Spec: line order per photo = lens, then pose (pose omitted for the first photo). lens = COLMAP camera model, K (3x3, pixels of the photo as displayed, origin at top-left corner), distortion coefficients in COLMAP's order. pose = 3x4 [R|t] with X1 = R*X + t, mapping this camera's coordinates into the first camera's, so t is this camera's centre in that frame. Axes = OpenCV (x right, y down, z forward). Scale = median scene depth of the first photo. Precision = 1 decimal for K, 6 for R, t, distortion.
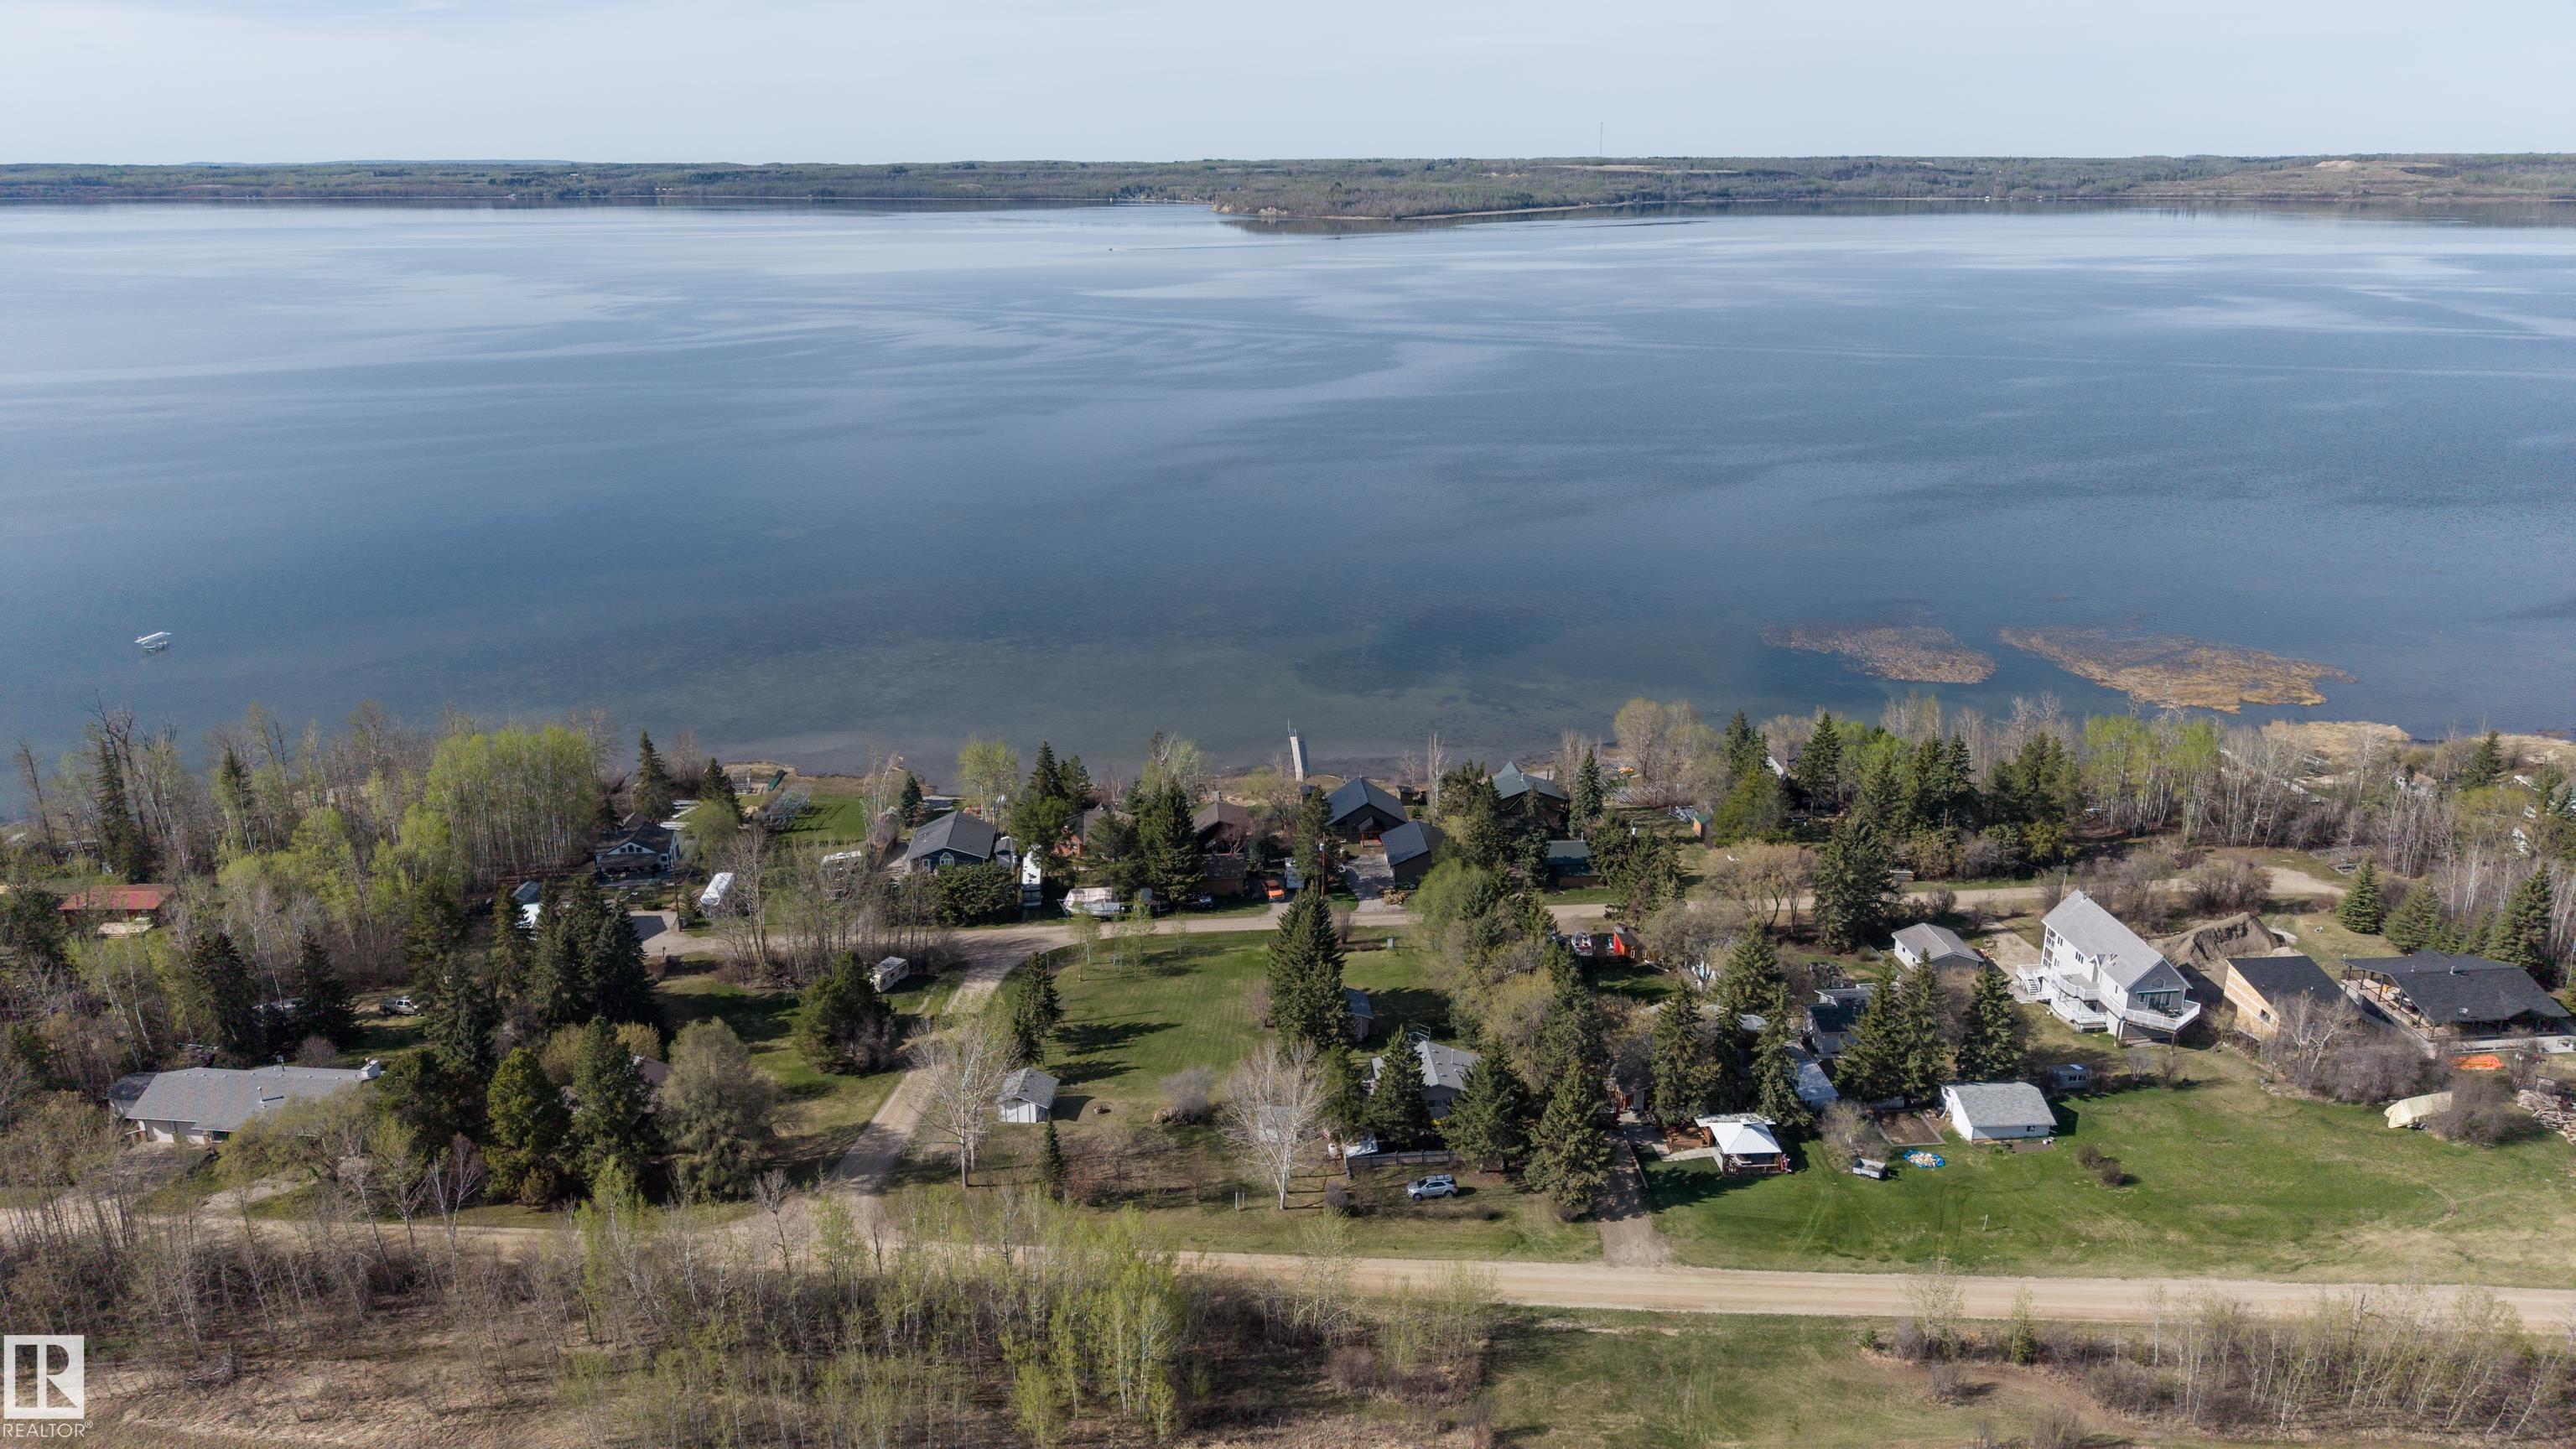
lens RADIAL K [[1717.7, 0, 1295.4], [0, 1717.7, 727.7], [0, 0, 1]] dist [0.026875, -0.027801]
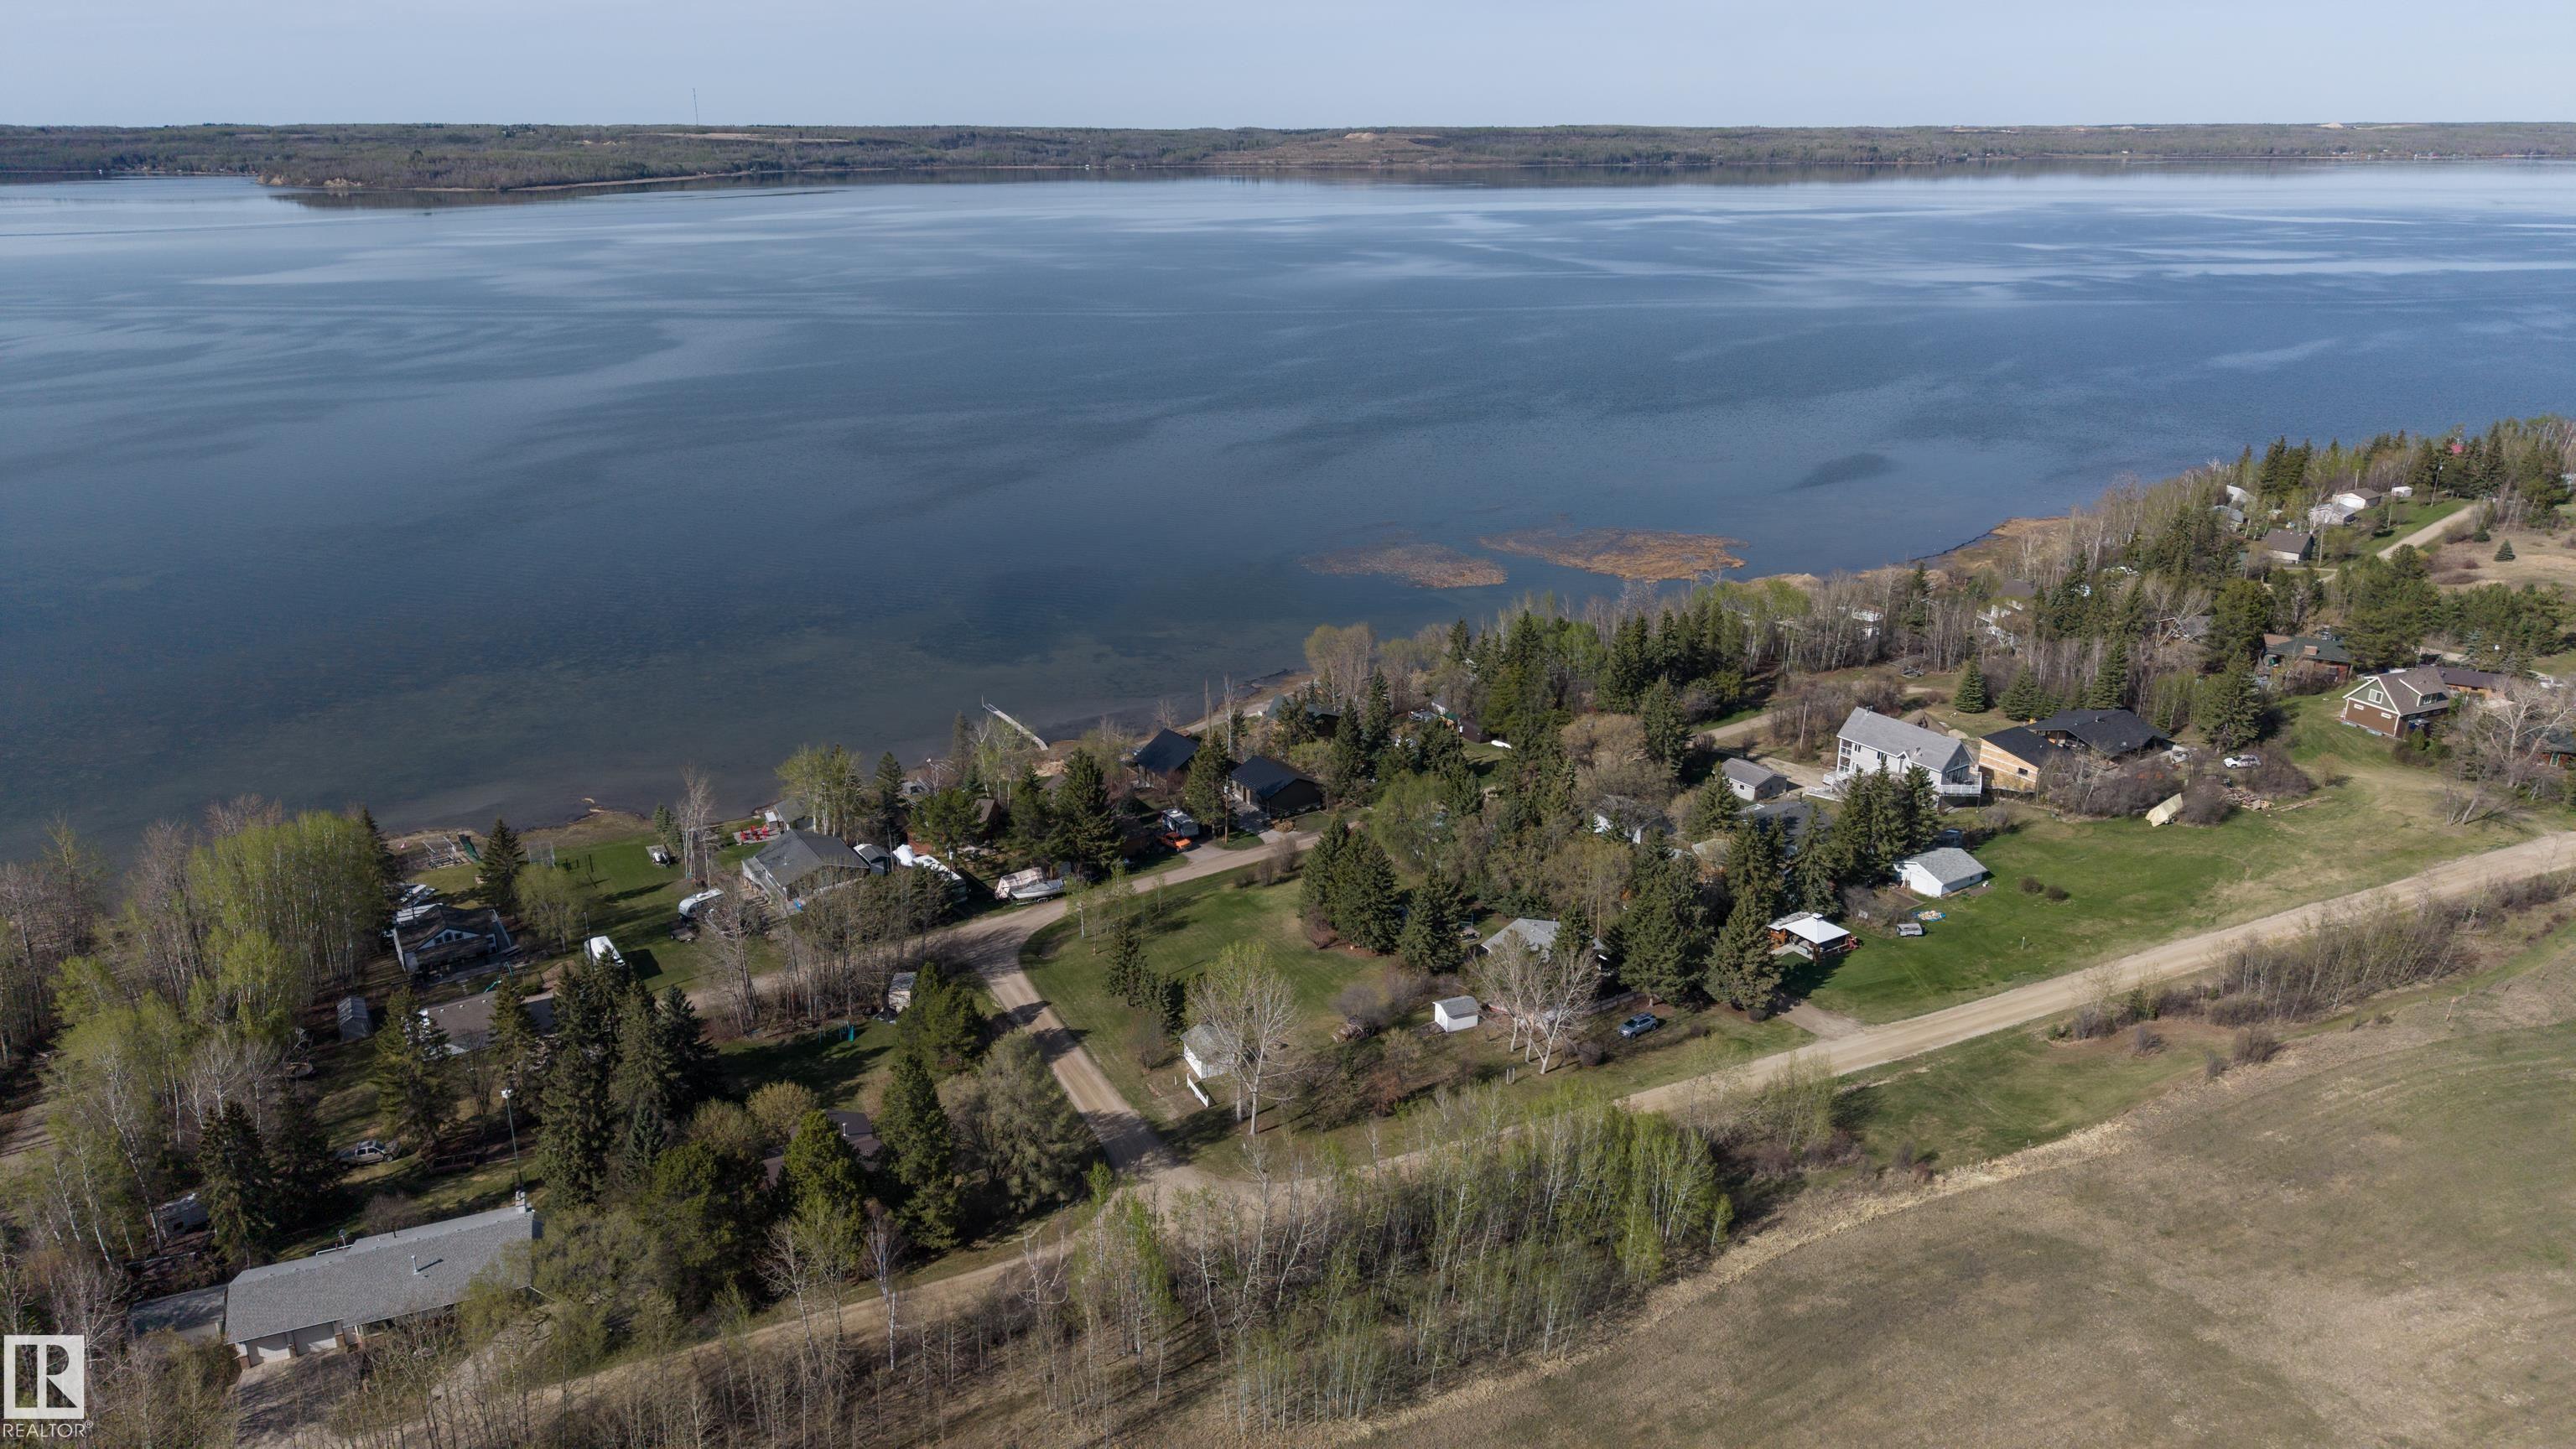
lens RADIAL K [[1717.7, 0, 1295.4], [0, 1717.7, 727.7], [0, 0, 1]] dist [0.026875, -0.027801]
pose [[0.877065, -0.154413, 0.454878, -0.438923], [0.147046, 0.987773, 0.051786, -0.015592], [-0.457312, 0.021469, 0.889047, 0.058120]]
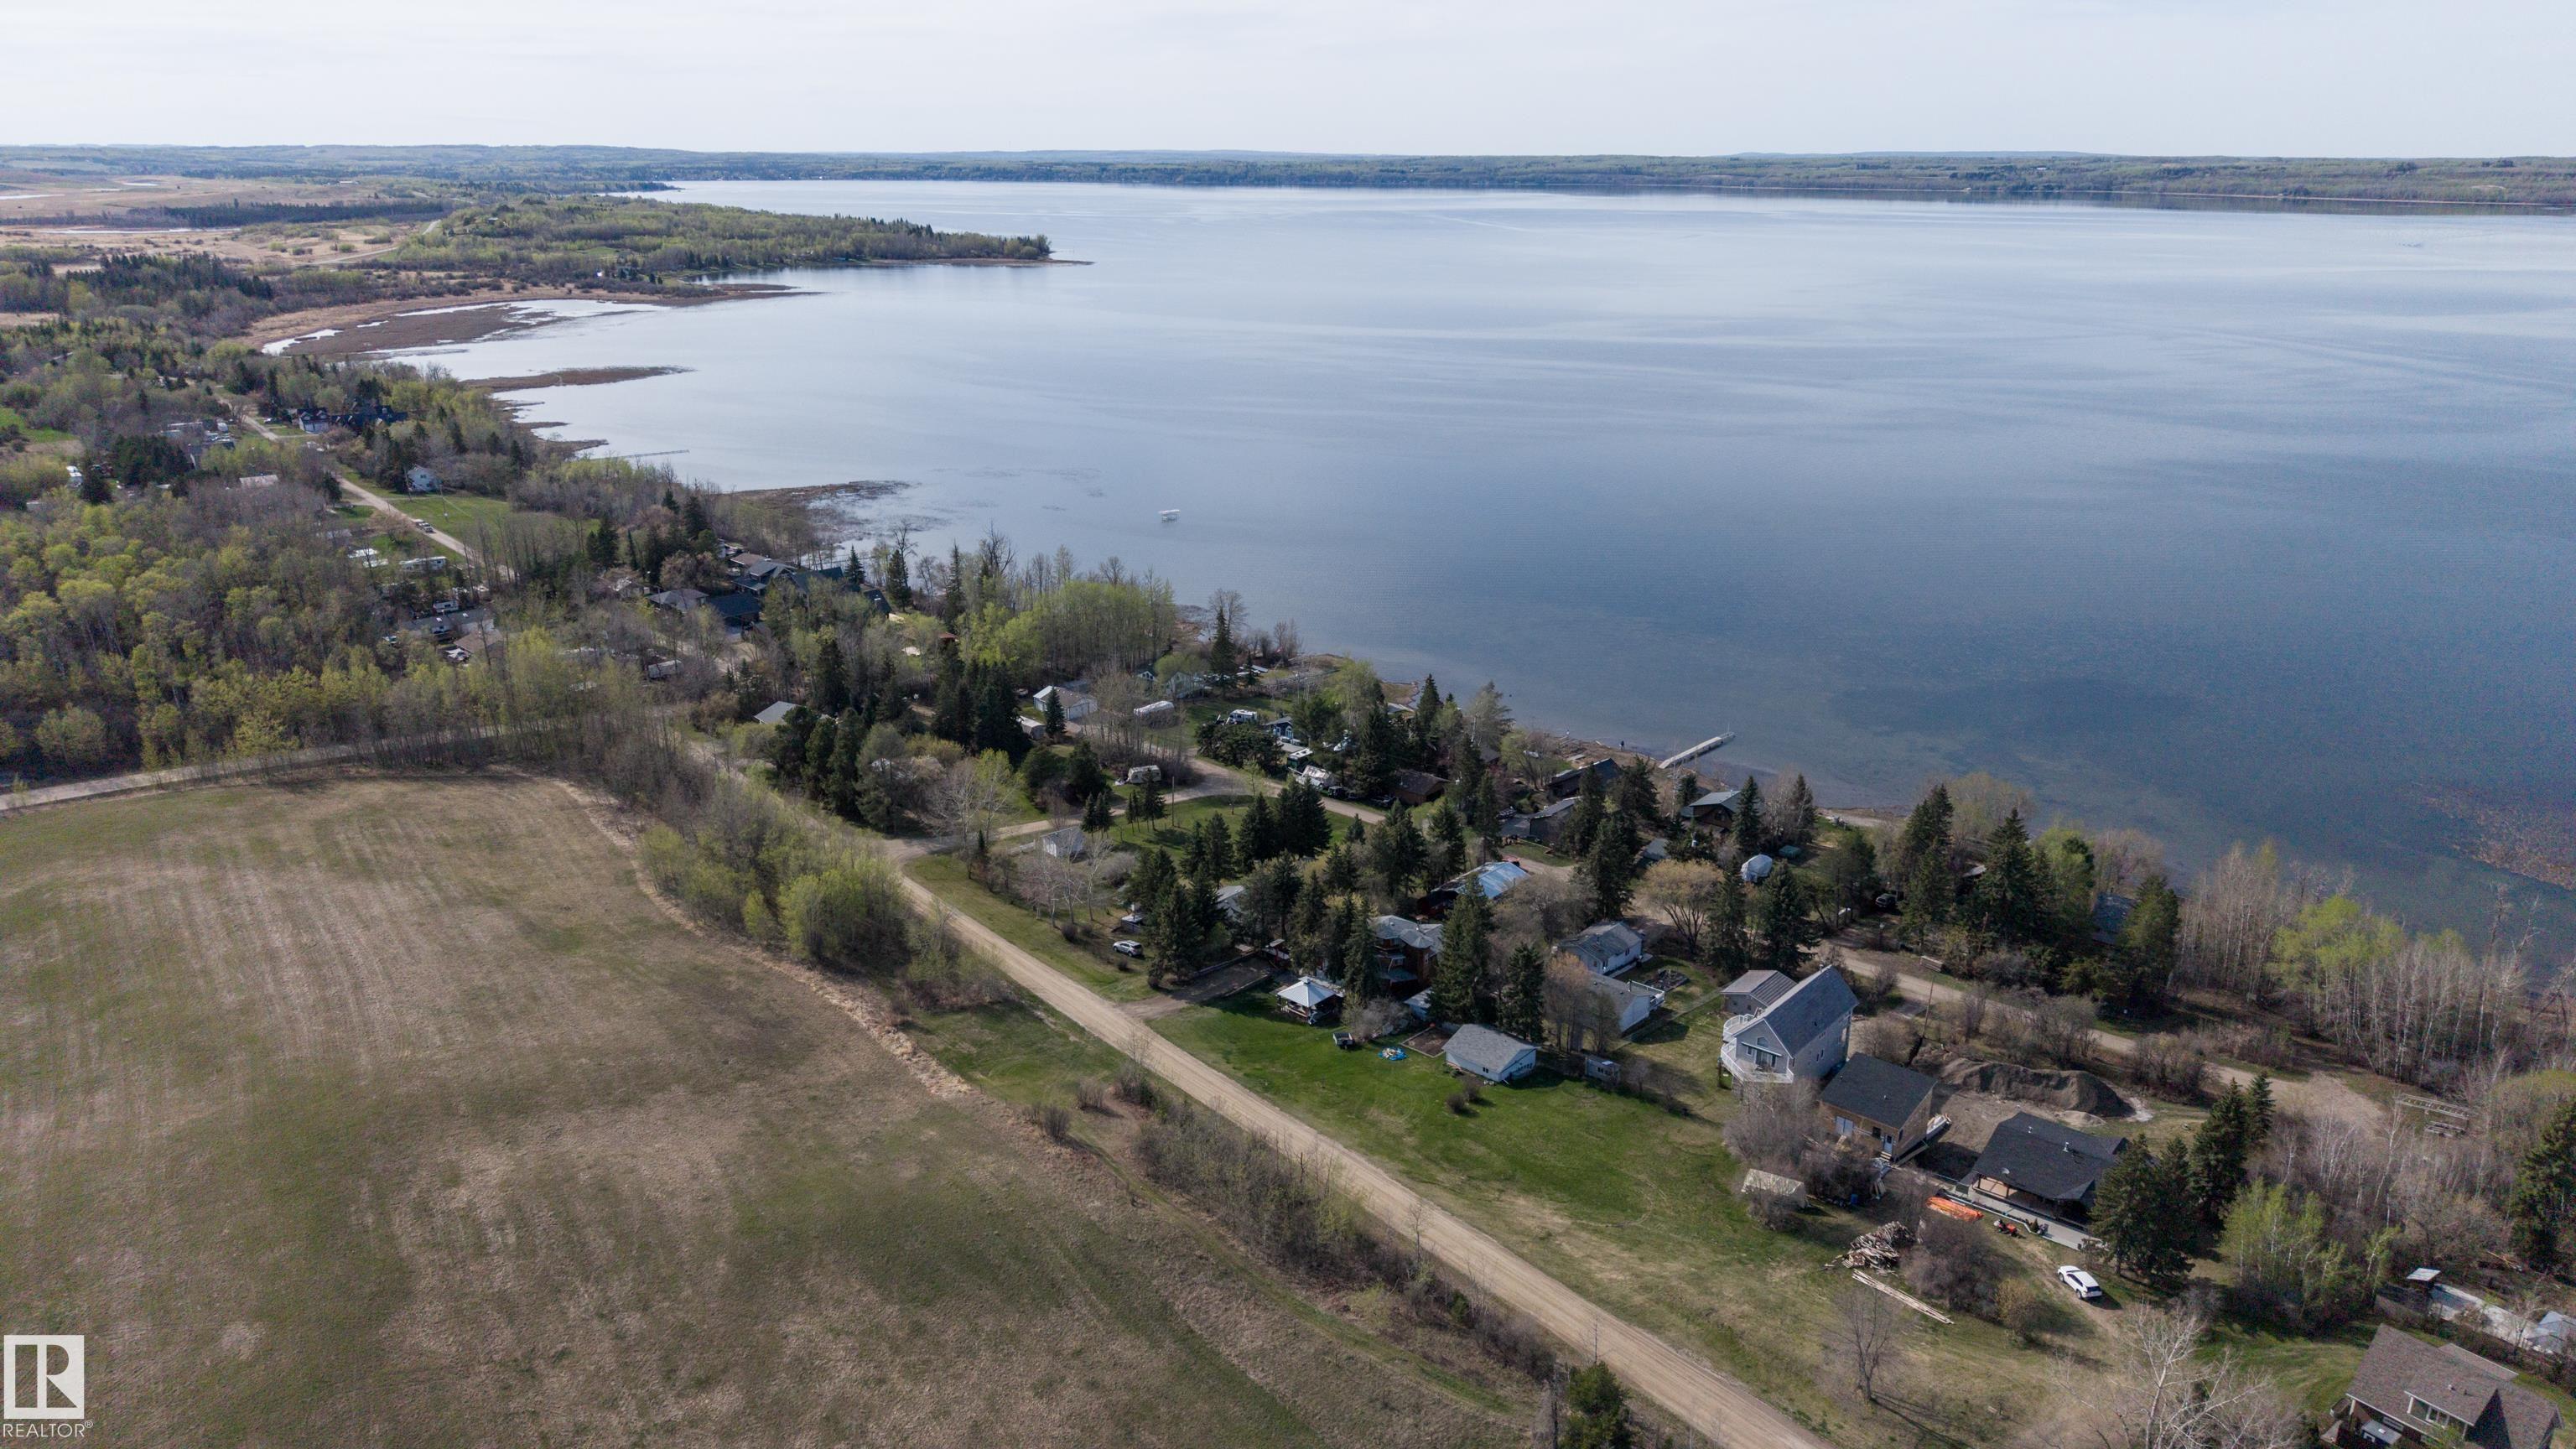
lens RADIAL K [[1717.7, 0, 1295.4], [0, 1717.7, 727.7], [0, 0, 1]] dist [0.026875, -0.027801]
pose [[0.698944, 0.232237, -0.676419, 0.804876], [-0.228745, 0.968718, 0.096230, -0.062392], [0.677608, 0.087468, 0.730203, 0.009396]]
